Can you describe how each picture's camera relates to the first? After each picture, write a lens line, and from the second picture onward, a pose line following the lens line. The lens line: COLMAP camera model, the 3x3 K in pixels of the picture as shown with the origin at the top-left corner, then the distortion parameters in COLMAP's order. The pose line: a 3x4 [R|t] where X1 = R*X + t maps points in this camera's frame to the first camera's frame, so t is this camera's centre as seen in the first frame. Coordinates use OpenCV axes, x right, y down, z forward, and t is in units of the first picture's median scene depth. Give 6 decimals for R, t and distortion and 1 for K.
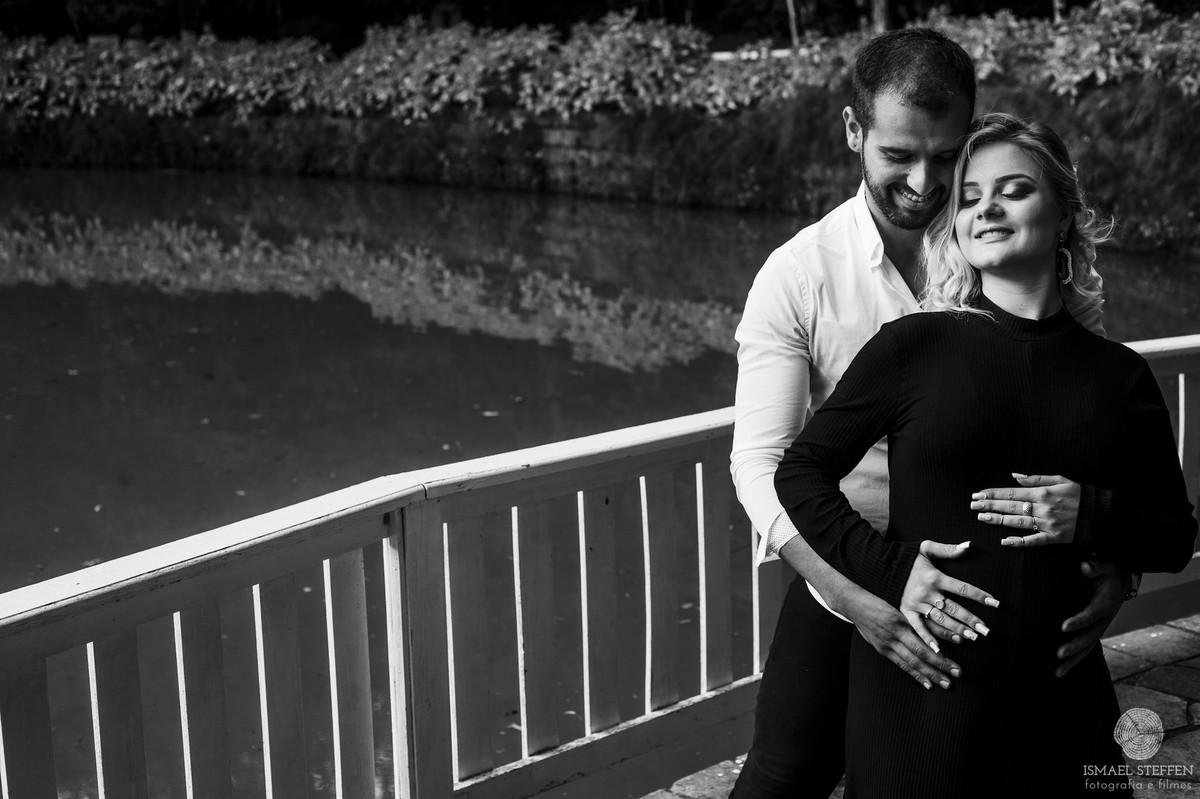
lens RADIAL K [[1794.0, 0, 600.0], [0, 1794.0, 399.5], [0, 0, 1]] dist [-0.043425, -0.371028]
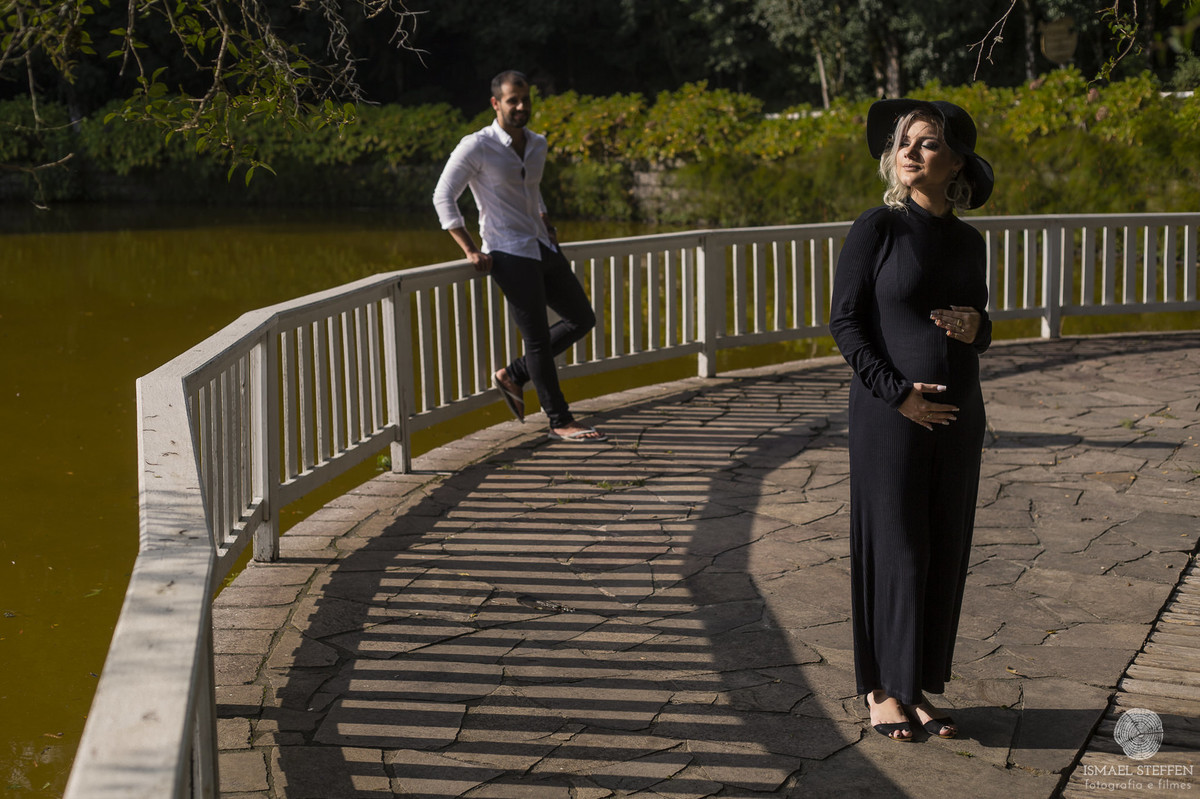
lens RADIAL K [[1693.1, 0, 598.2], [0, 1693.1, 432.1], [0, 0, 1]] dist [-0.026619, -0.059367]
pose [[0.999795, -0.002172, -0.020120, -0.035611], [0.002089, 0.999989, -0.004137, 0.047643], [0.020129, 0.004094, 0.999789, -0.257837]]
